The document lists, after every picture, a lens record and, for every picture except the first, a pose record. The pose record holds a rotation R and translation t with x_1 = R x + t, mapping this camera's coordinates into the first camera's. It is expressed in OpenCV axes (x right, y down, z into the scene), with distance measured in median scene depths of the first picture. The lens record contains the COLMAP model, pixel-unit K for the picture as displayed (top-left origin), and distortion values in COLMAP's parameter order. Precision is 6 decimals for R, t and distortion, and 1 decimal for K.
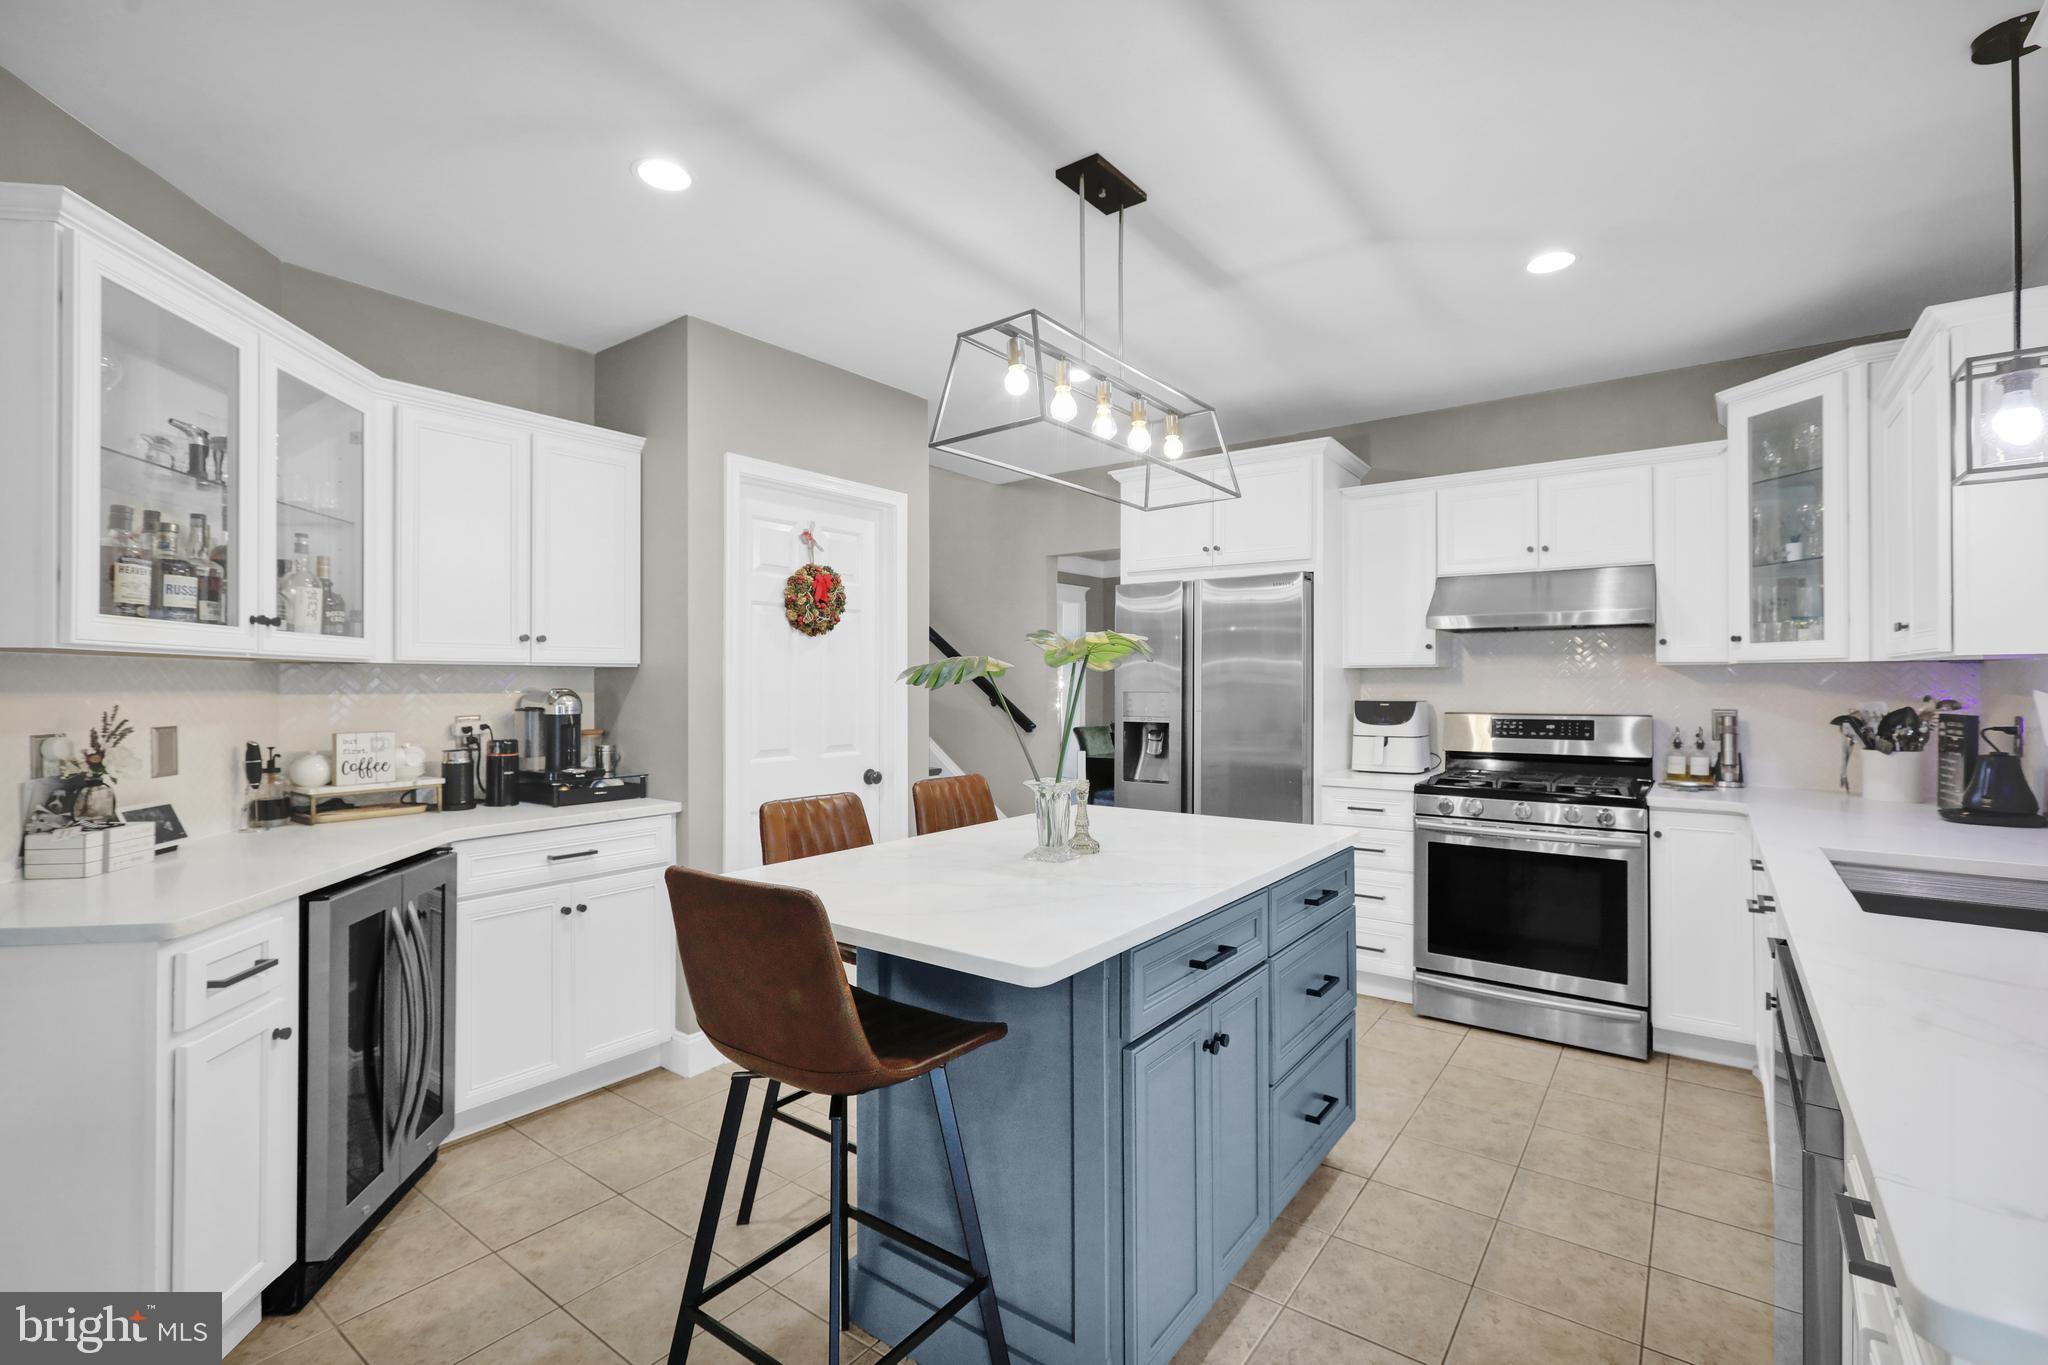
lens RADIAL K [[915.6, 0, 1013.7], [0, 915.6, 684.2], [0, 0, 1]] dist [-0.000020, 0.000791]
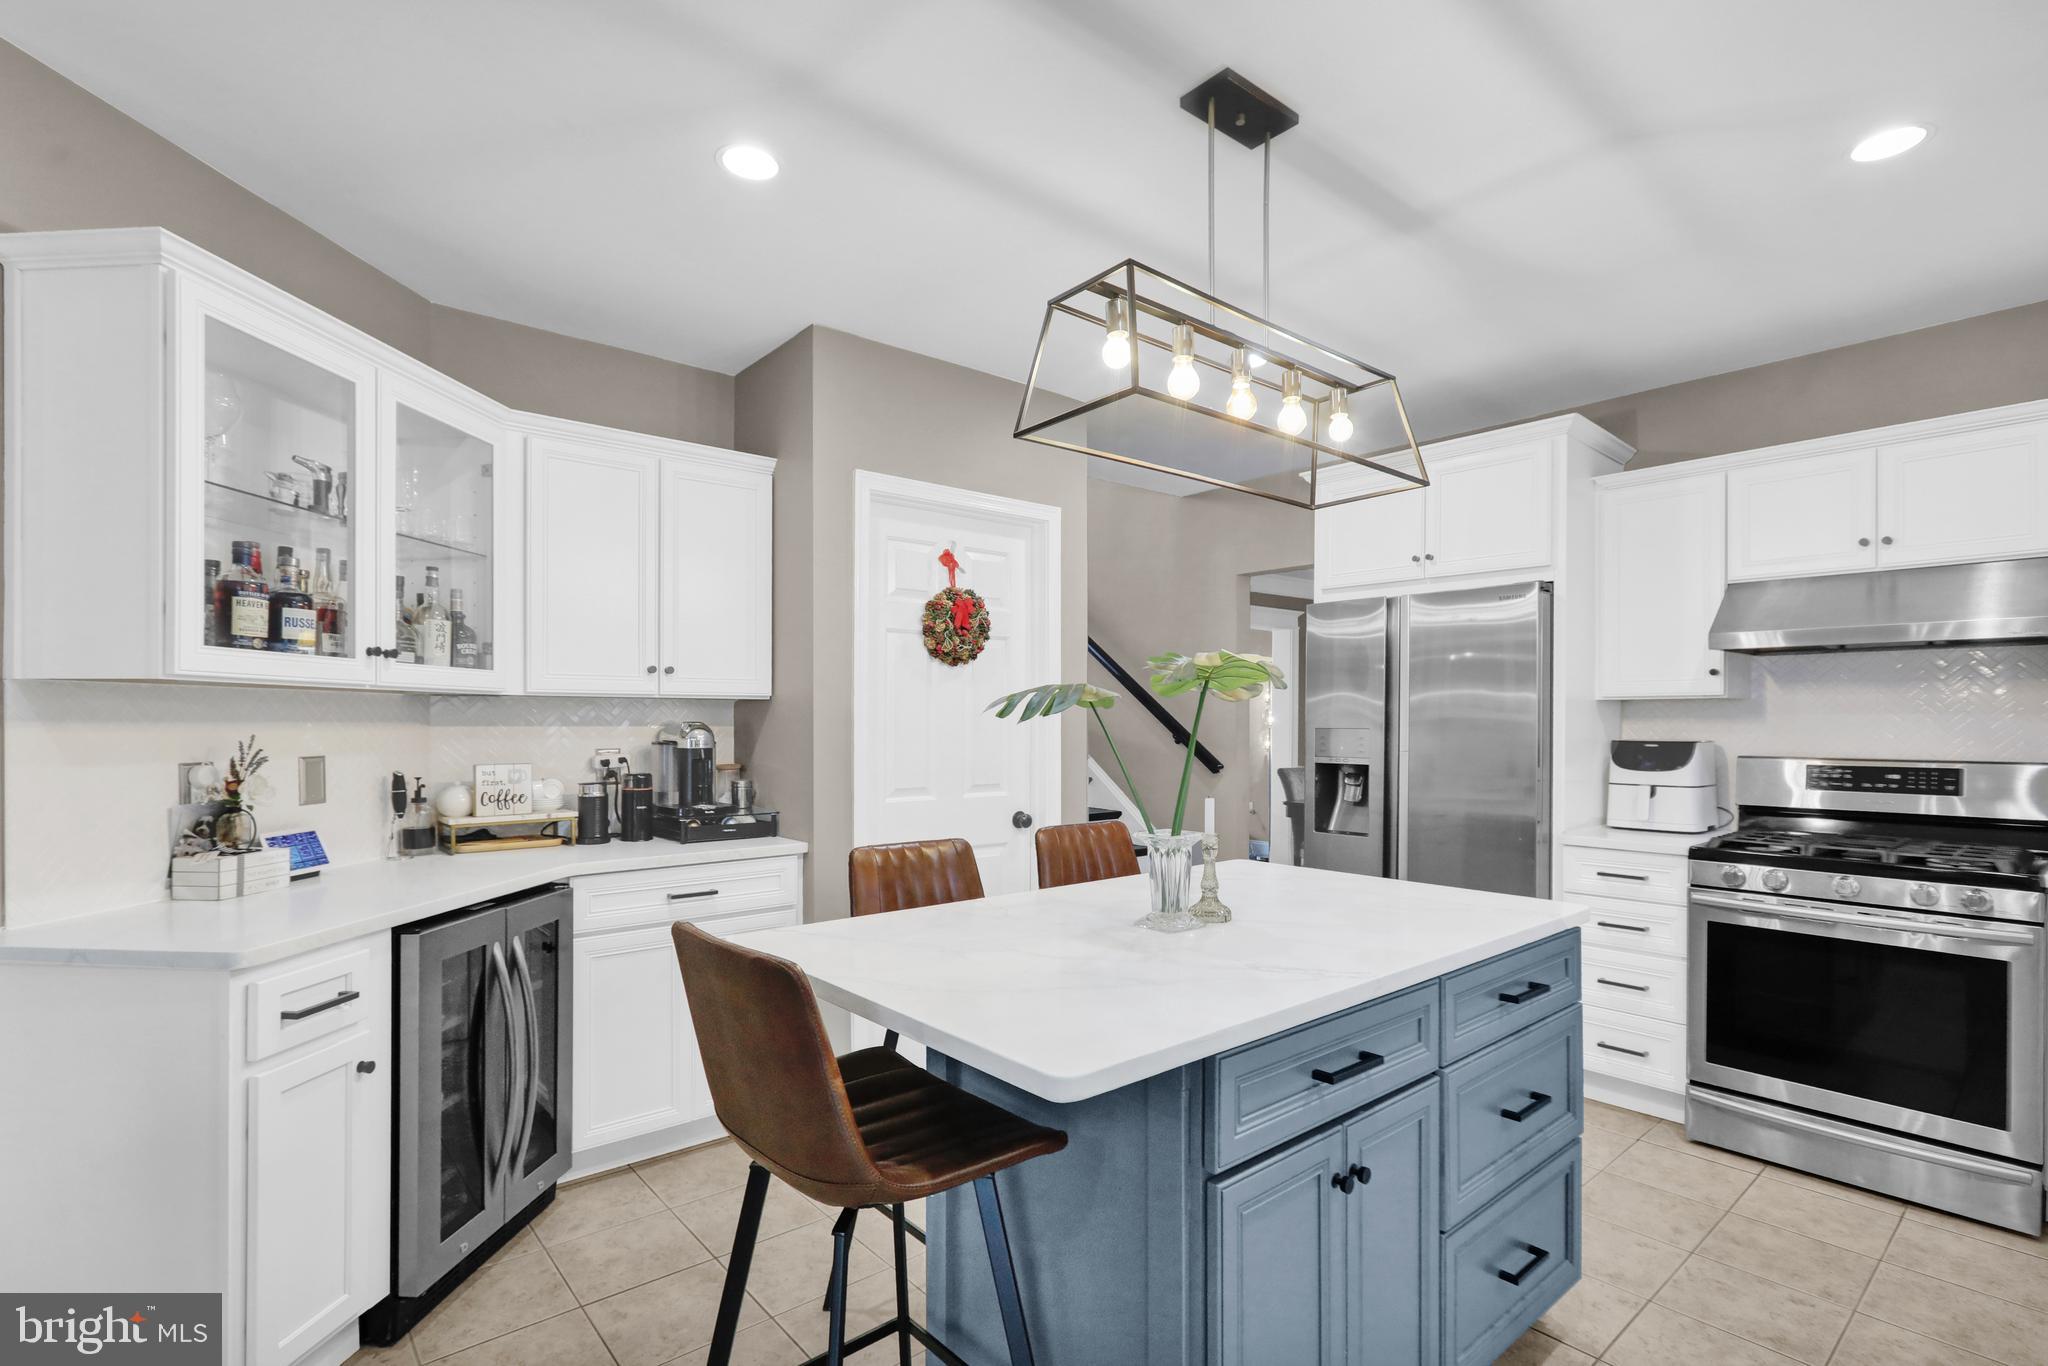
lens RADIAL K [[963.7, 0, 1021.9], [0, 963.7, 725.6], [0, 0, 1]] dist [0.001629, 0.000752]
pose [[0.975771, 0.004017, -0.218757, 0.068918], [-0.002819, 0.999979, 0.005789, 0.002037], [0.218776, -0.005032, 0.975762, 0.077447]]
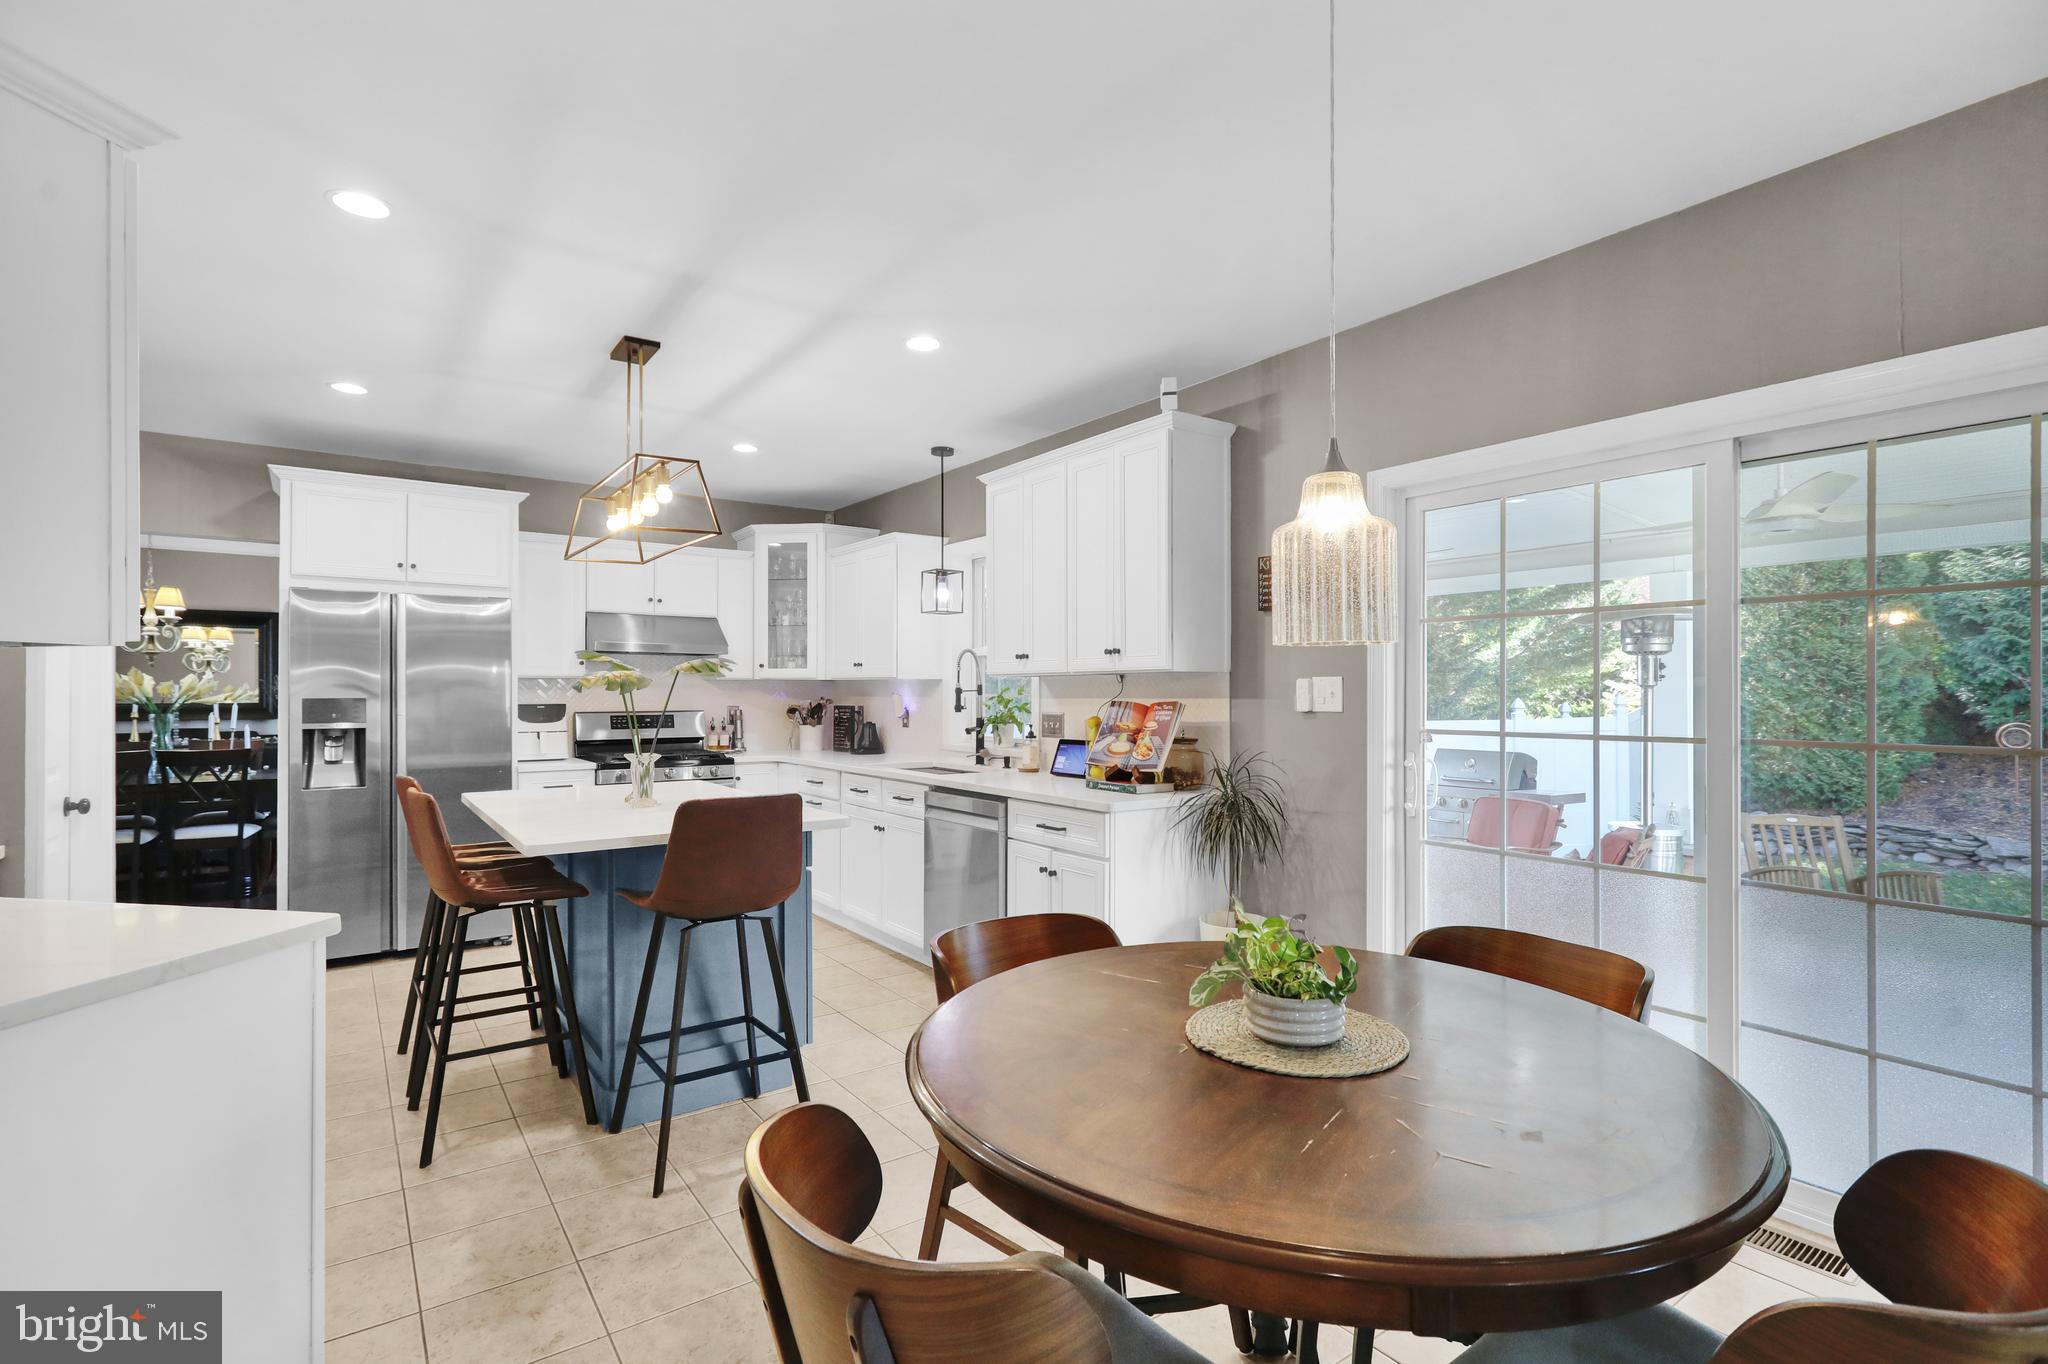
lens RADIAL K [[957.7, 0, 993.3], [0, 957.7, 689.5], [0, 0, 1]] dist [0.001263, 0.000185]
pose [[0.323486, 0.002874, 0.946229, -0.840532], [0.000714, 0.999994, -0.003281, 0.003404], [-0.946233, 0.001737, 0.323482, -0.028560]]
